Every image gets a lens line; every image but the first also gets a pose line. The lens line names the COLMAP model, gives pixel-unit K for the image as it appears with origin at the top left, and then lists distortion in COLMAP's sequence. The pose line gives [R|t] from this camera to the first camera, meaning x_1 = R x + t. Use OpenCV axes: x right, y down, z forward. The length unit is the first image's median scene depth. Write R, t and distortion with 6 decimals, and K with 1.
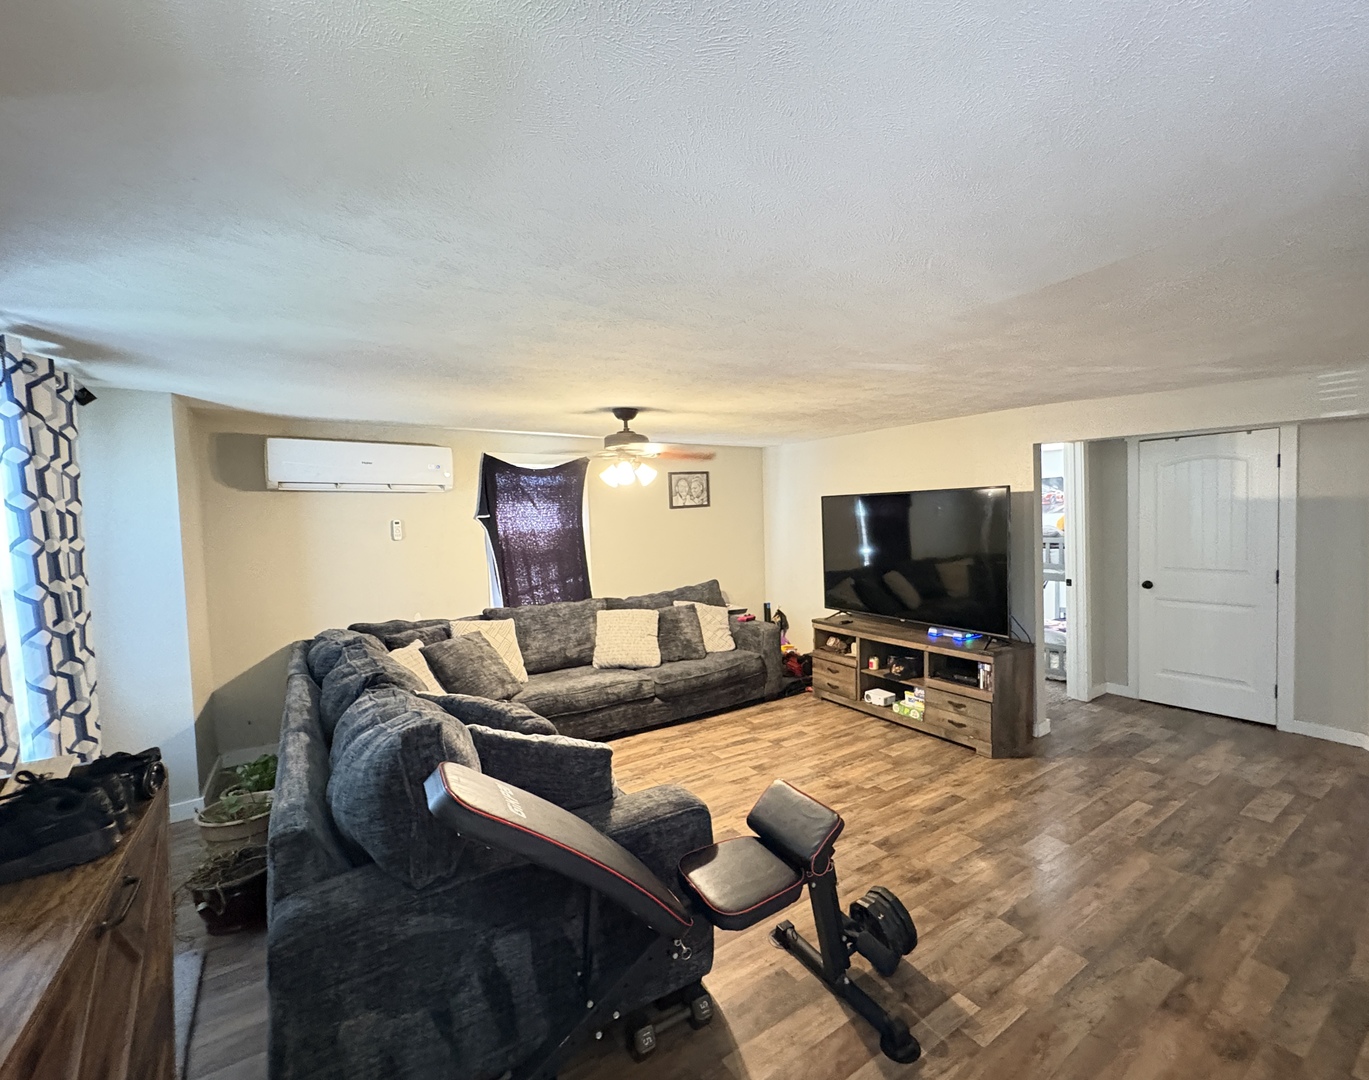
lens RADIAL K [[593.8, 0, 720.4], [0, 593.8, 537.9], [0, 0, 1]] dist [-0.001042, 0.000195]
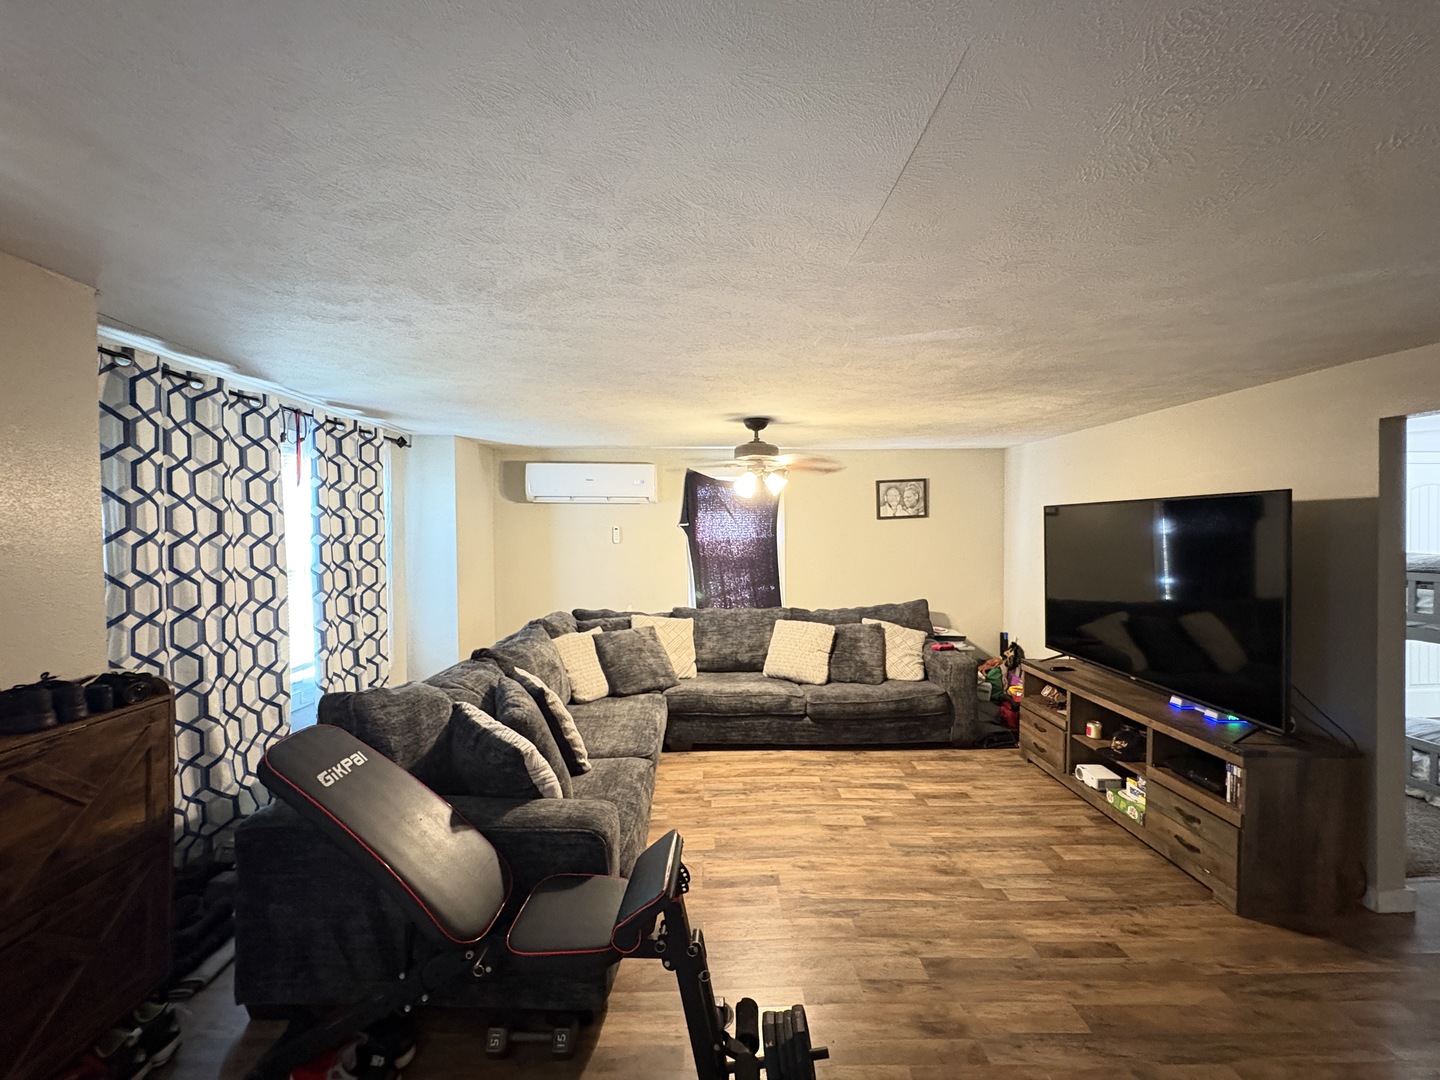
lens RADIAL K [[574.4, 0, 720.0], [0, 574.4, 540.0], [0, 0, 1]] dist [0.000676, 0.000352]
pose [[0.834524, 0.031229, -0.550085, 0.270559], [-0.036547, 0.999331, 0.001289, -0.011701], [0.549757, 0.019028, 0.835108, 0.139972]]
